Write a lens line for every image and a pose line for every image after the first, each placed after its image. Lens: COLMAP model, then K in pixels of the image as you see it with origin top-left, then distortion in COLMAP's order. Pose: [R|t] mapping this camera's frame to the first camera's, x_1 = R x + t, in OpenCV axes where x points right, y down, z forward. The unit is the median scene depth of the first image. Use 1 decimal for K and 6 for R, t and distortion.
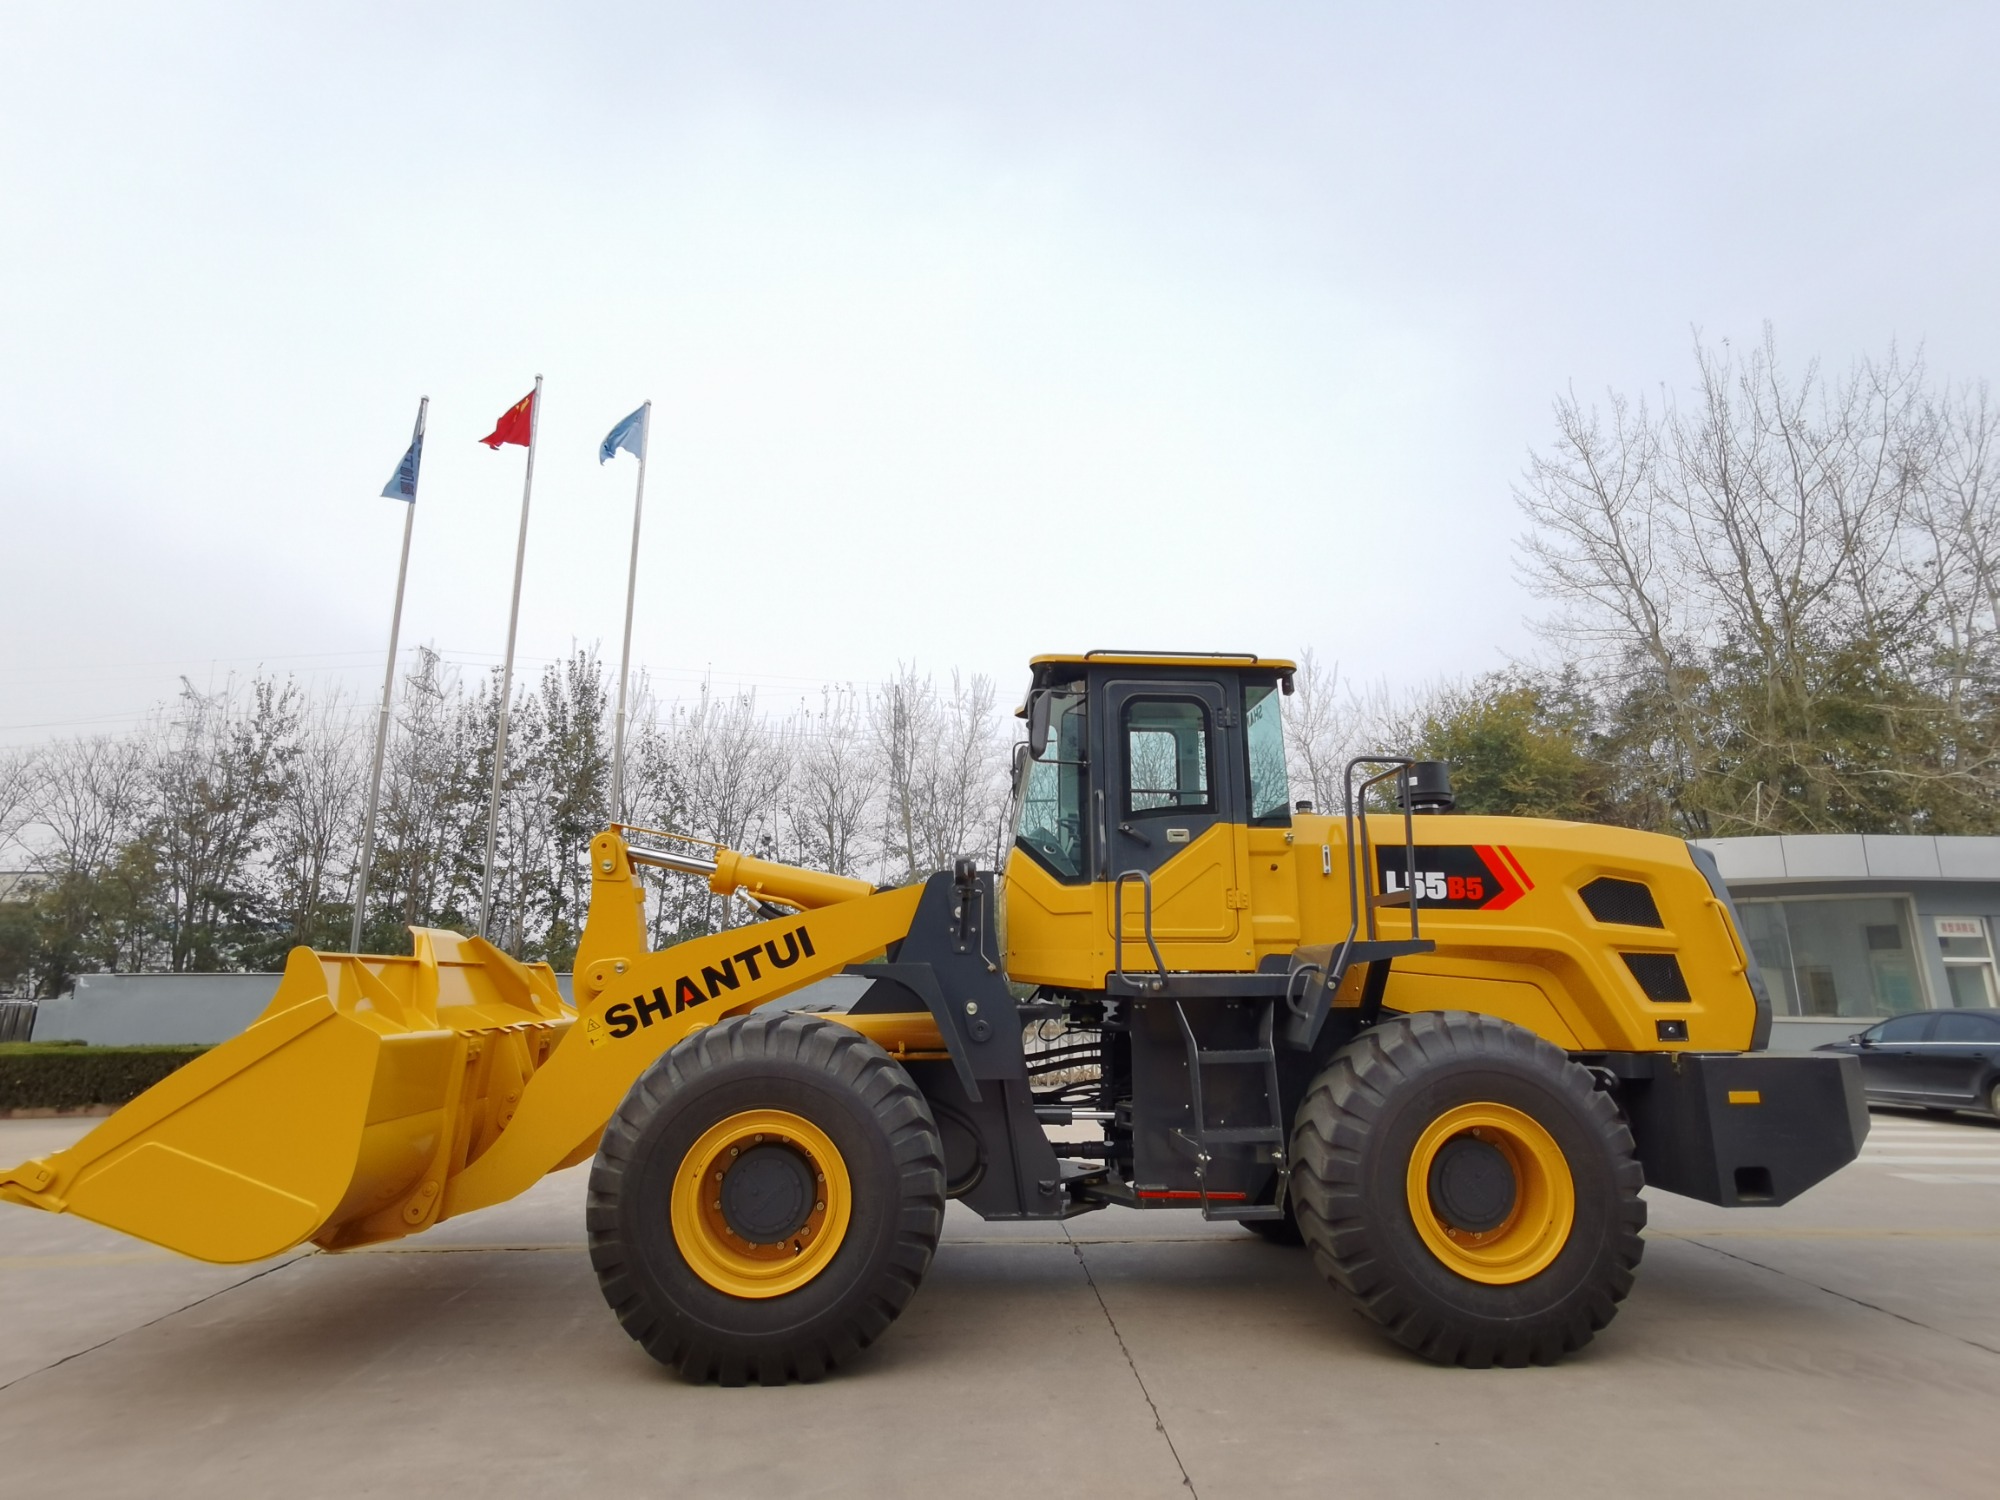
lens RADIAL K [[1067.2, 0, 1000.0], [0, 1067.2, 750.0], [0, 0, 1]] dist [-0.022684, 0.023864]
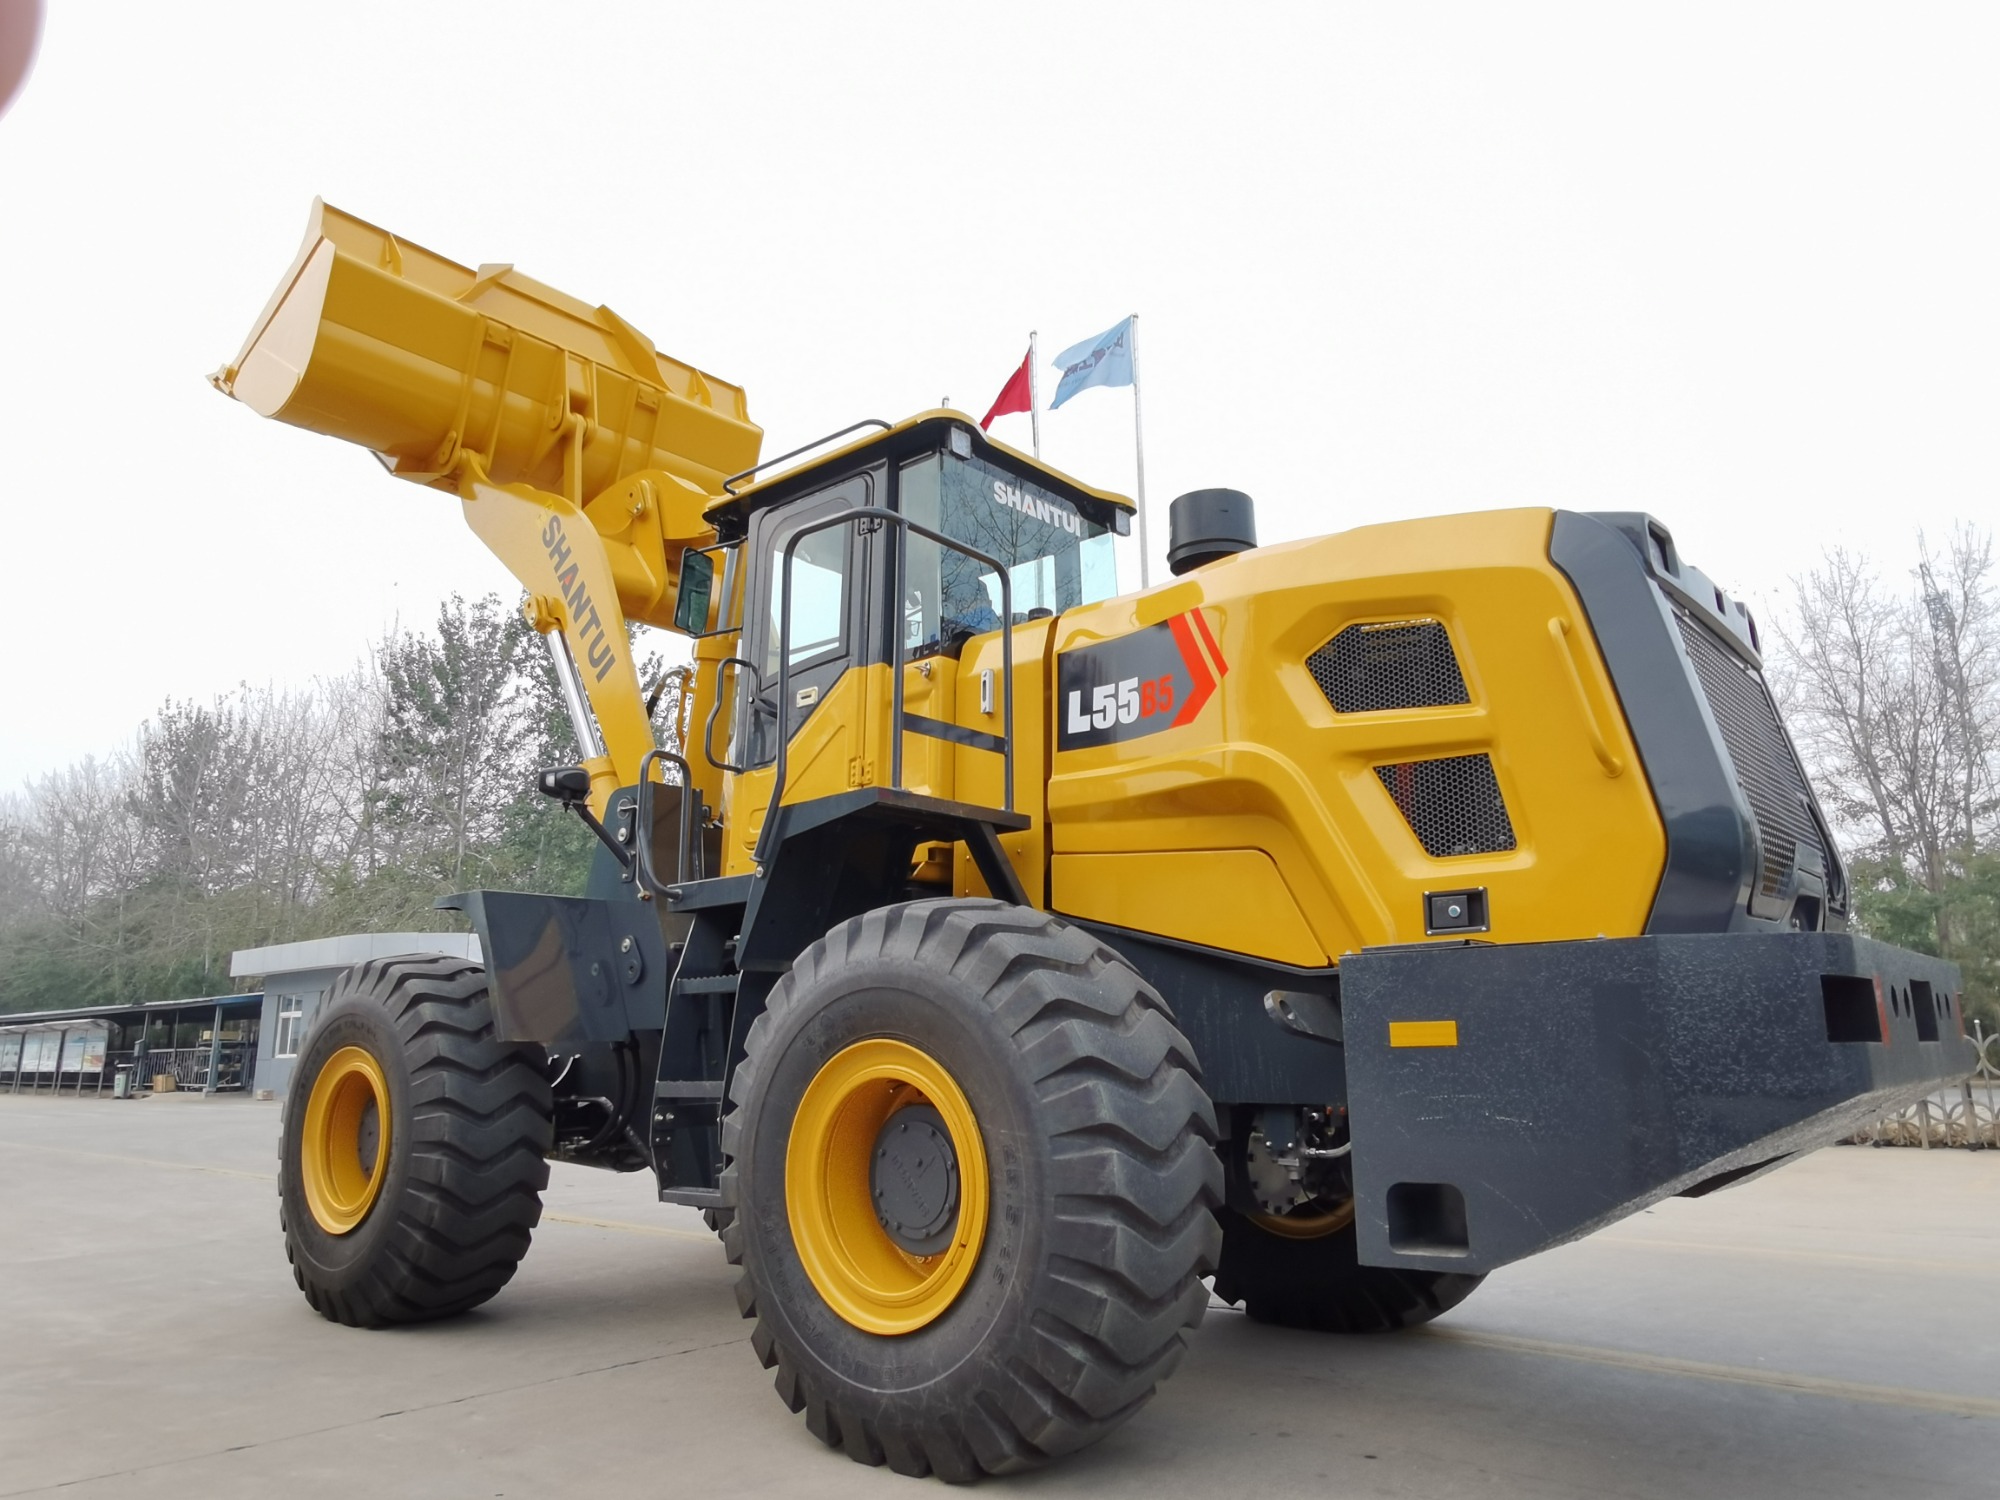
lens RADIAL K [[1379.1, 0, 1000.0], [0, 1379.1, 750.0], [0, 0, 1]] dist [-0.051943, 0.002661]
pose [[0.703257, -0.159935, -0.692712, 0.318870], [0.163217, 0.984663, -0.061639, 0.068551], [0.691947, -0.069714, 0.718575, 0.148738]]
